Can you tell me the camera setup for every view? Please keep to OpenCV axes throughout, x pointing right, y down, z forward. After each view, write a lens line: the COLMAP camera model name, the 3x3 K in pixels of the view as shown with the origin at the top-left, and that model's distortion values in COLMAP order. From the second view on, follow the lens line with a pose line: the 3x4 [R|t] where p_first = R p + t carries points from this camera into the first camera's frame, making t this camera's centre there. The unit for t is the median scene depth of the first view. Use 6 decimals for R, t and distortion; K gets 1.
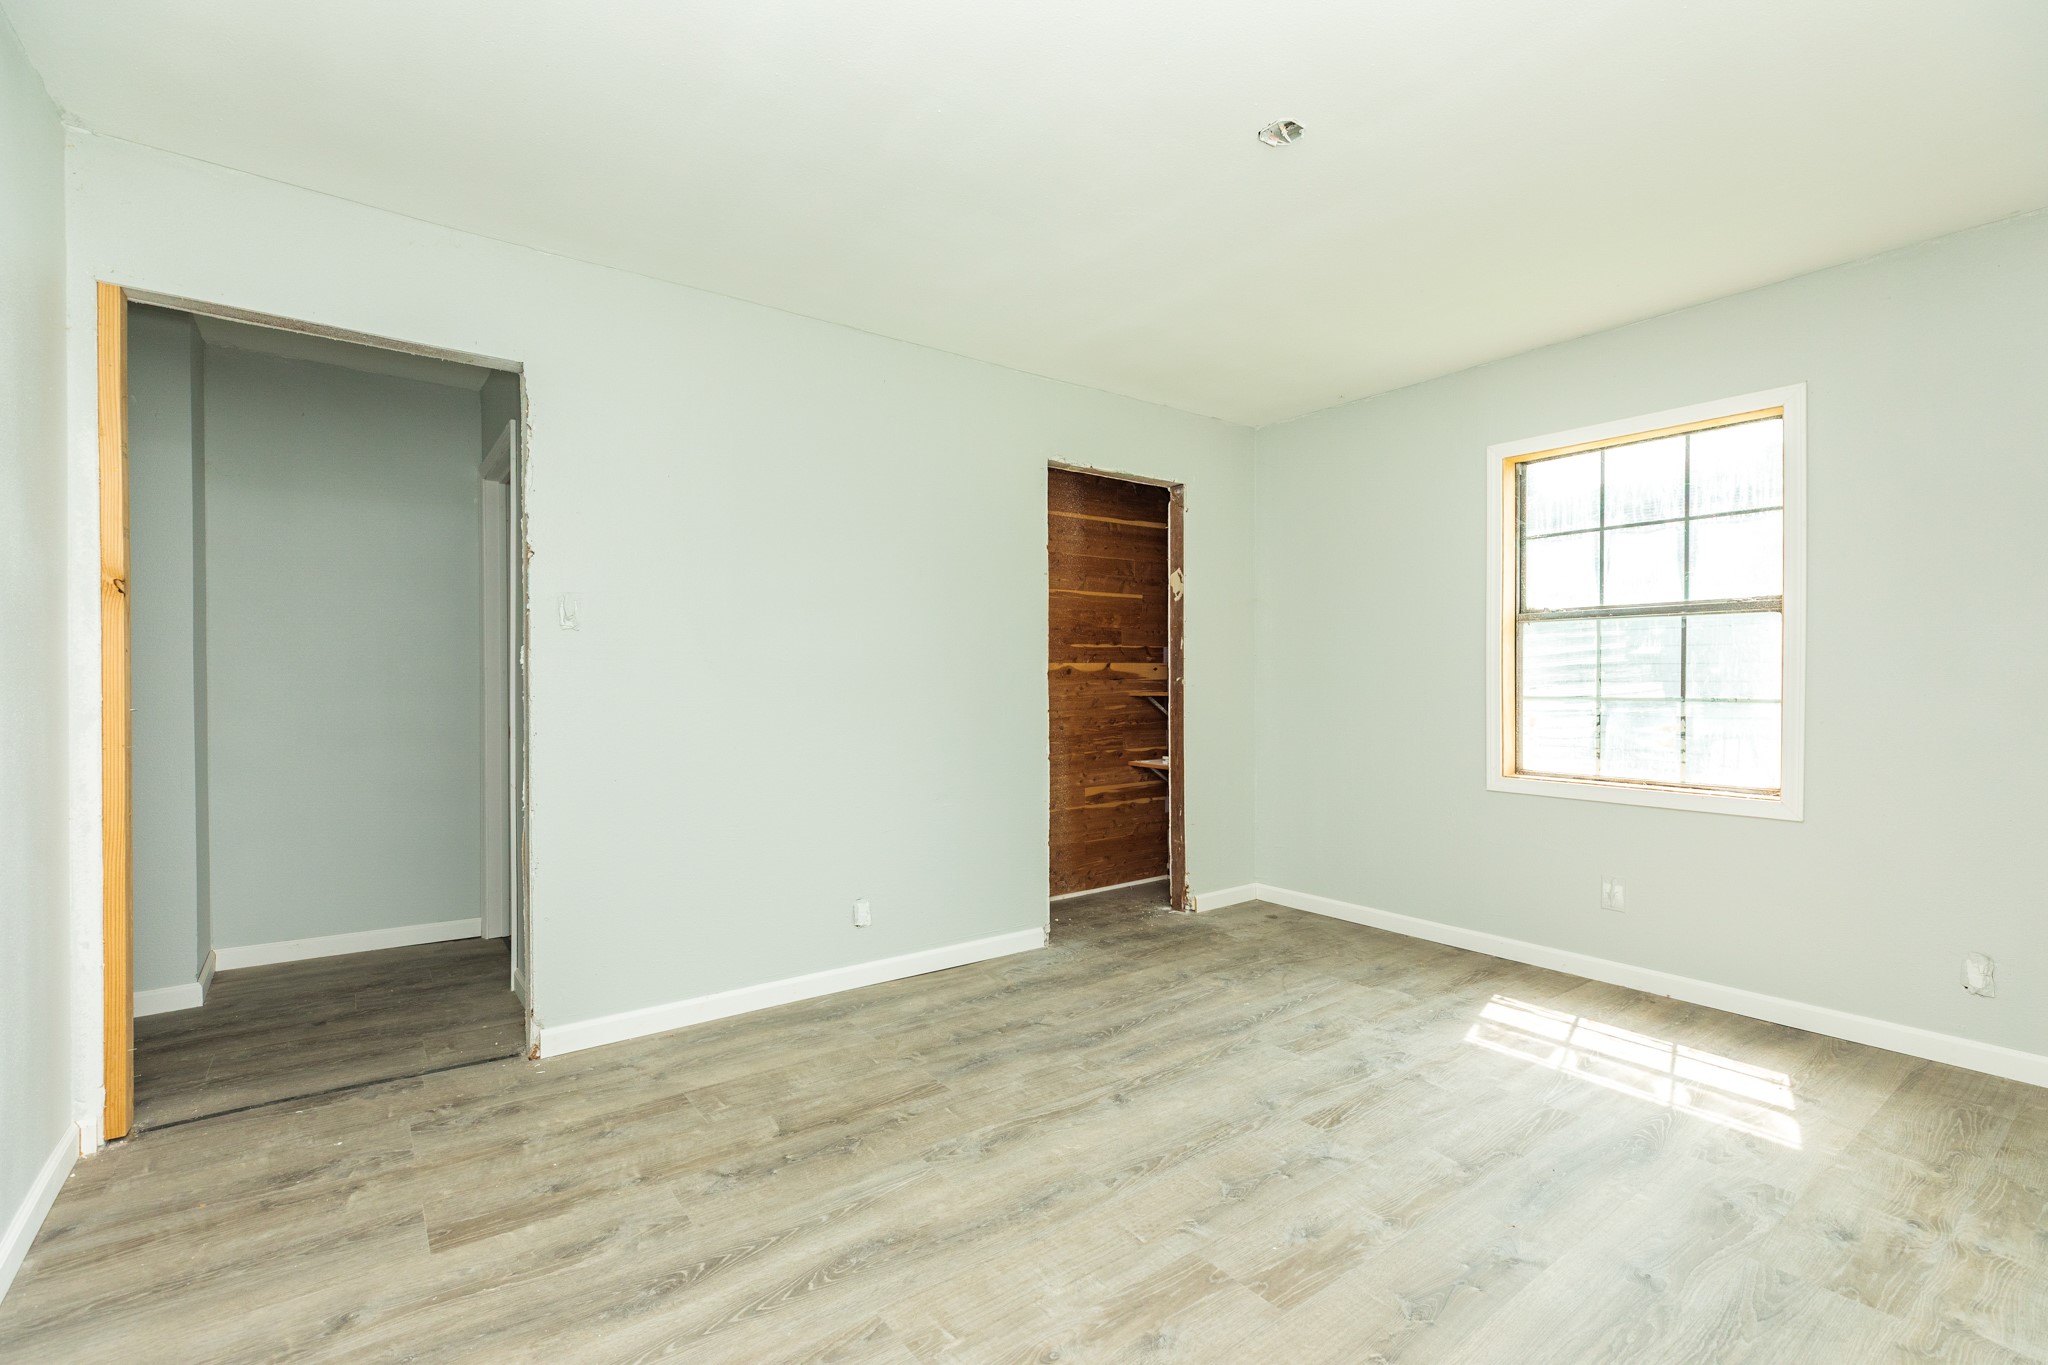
lens RADIAL K [[916.8, 0, 1008.8], [0, 916.8, 697.2], [0, 0, 1]] dist [0.008027, -0.001859]
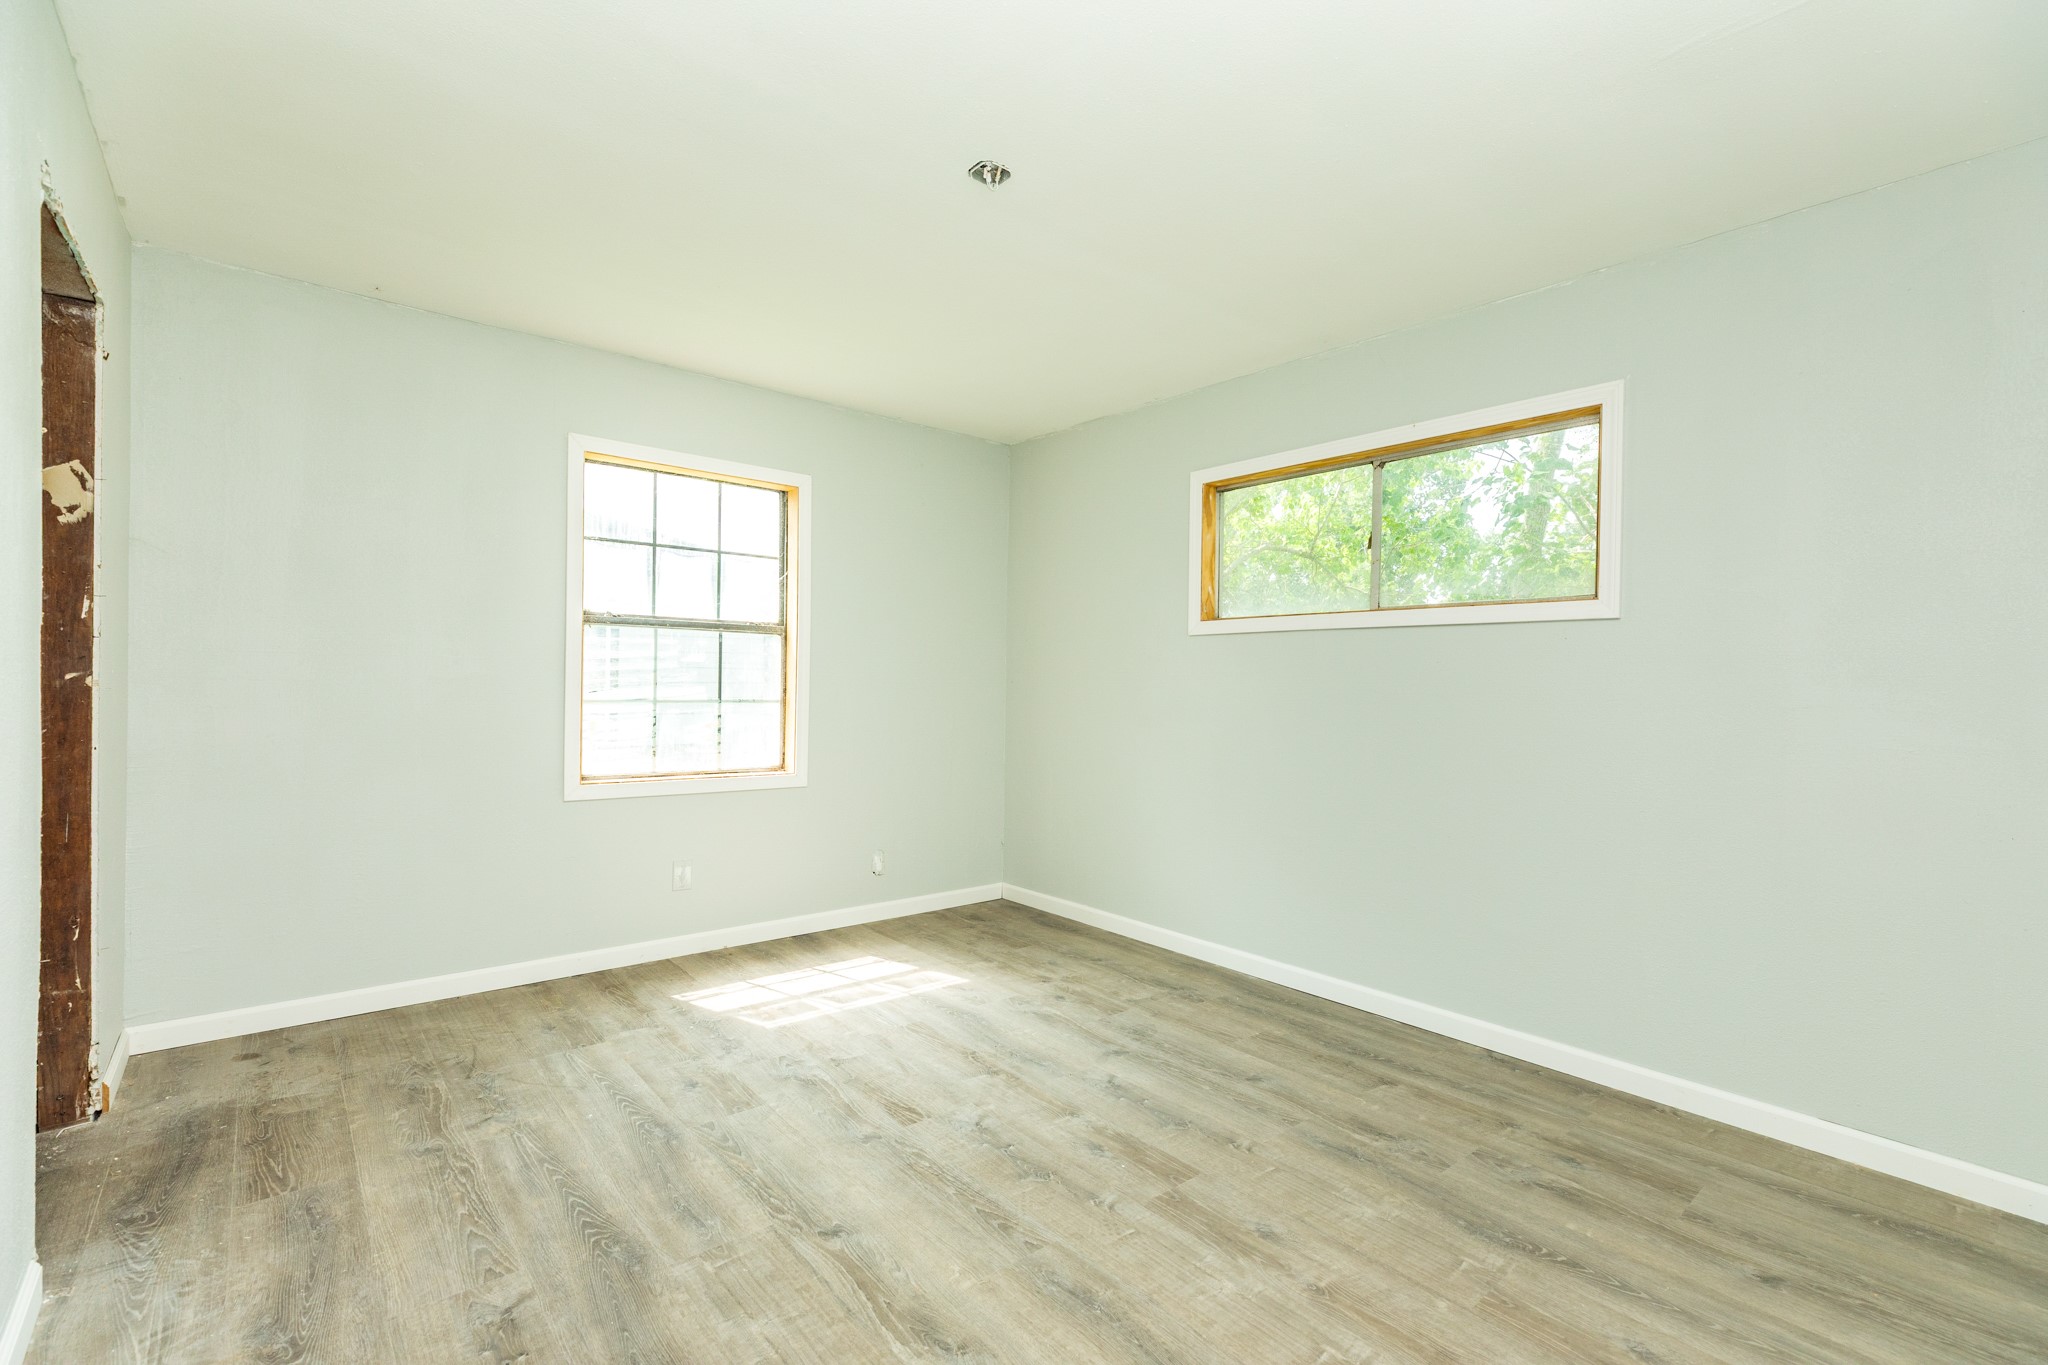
lens RADIAL K [[916.8, 0, 1036.1], [0, 916.8, 685.3], [0, 0, 1]] dist [0.008027, -0.001859]
pose [[-0.074608, 0.000462, 0.997213, -0.517485], [0.003624, 0.999993, -0.000192, -0.016513], [-0.997206, 0.003600, -0.074609, 0.691493]]
